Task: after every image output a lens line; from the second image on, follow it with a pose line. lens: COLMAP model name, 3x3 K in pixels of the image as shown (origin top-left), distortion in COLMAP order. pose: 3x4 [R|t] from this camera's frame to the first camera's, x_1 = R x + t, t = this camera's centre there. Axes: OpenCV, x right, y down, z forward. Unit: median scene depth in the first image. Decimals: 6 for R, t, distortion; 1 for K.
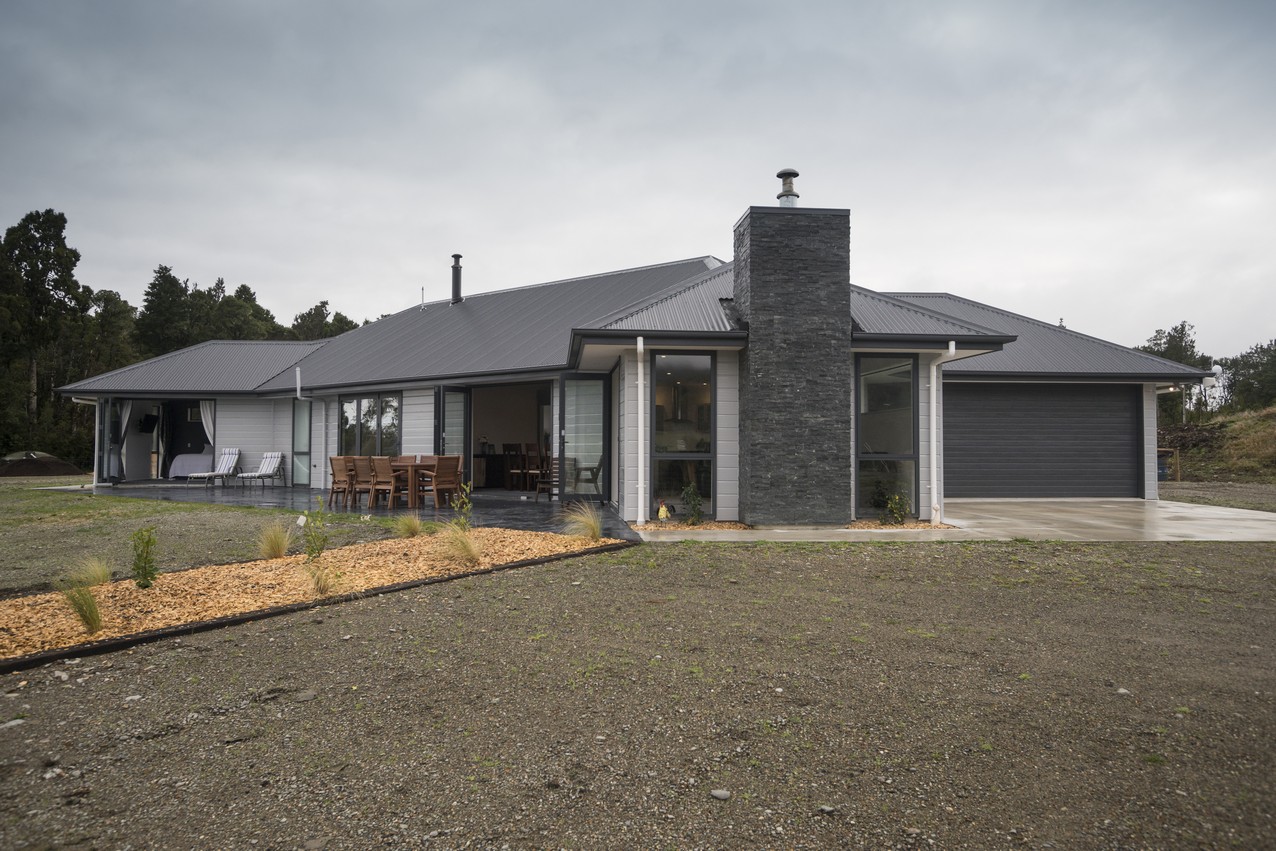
lens RADIAL K [[845.6, 0, 638.0], [0, 845.6, 425.5], [0, 0, 1]] dist [0.051387, -0.000613]
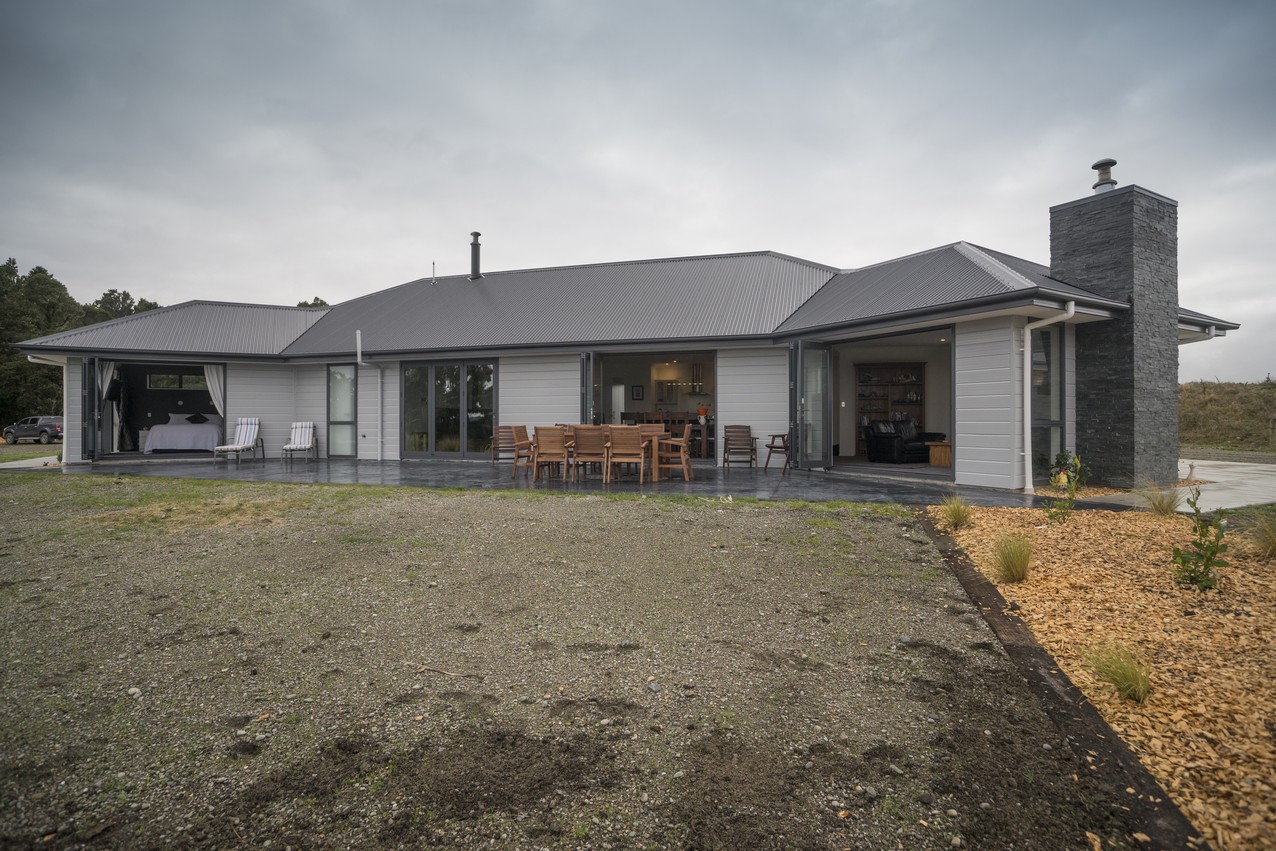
lens RADIAL K [[601.4, 0, 638.0], [0, 601.4, 425.5], [0, 0, 1]] dist [-0.022144, -0.000396]
pose [[0.924798, -0.003600, 0.380441, -0.333108], [-0.009648, 0.999412, 0.032910, 0.009737], [-0.380336, -0.034105, 0.924220, 0.258910]]
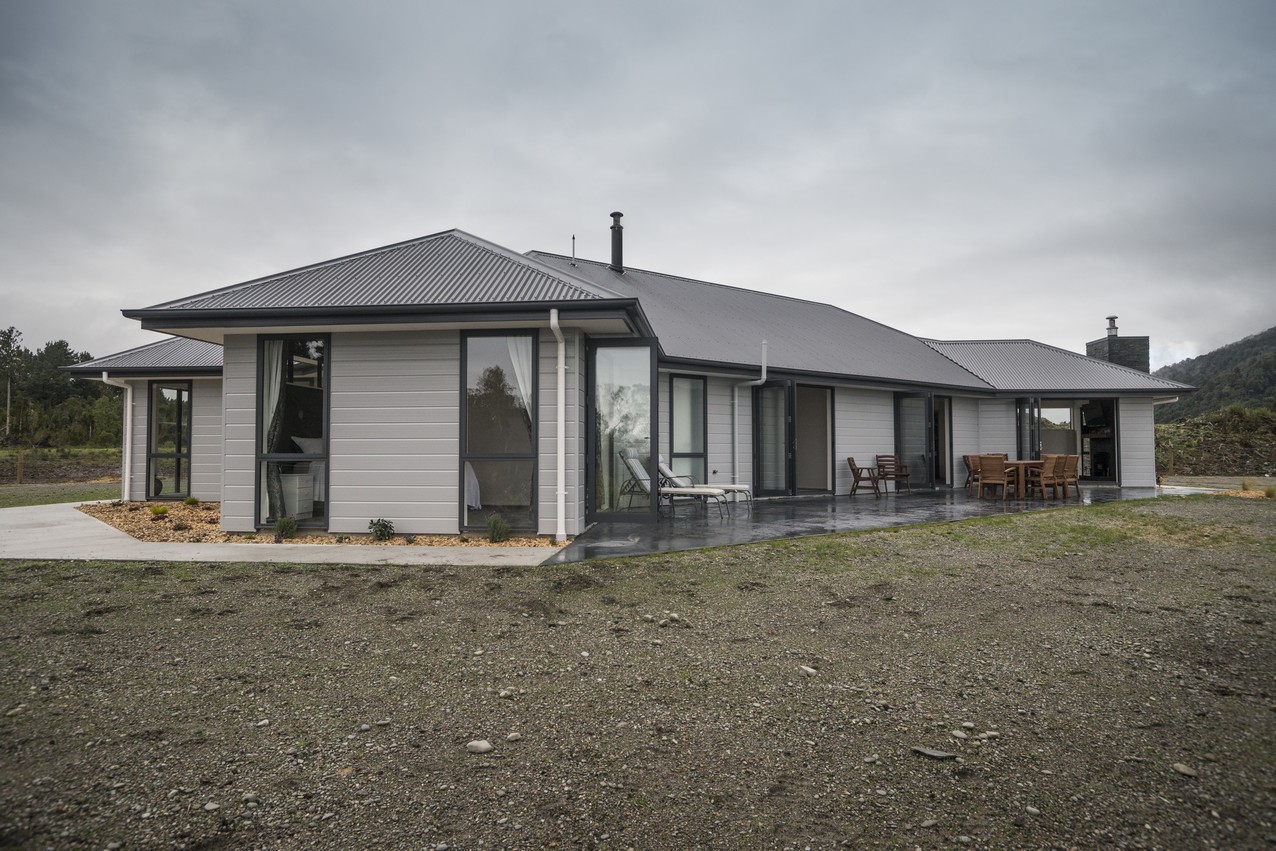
lens RADIAL K [[782.1, 0, 638.0], [0, 782.1, 425.5], [0, 0, 1]] dist [-0.006687, 0.000447]
pose [[0.238829, 0.031455, 0.970552, -1.005606], [-0.024802, 0.999347, -0.026285, 0.025114], [-0.970745, -0.017794, 0.239453, 0.857791]]
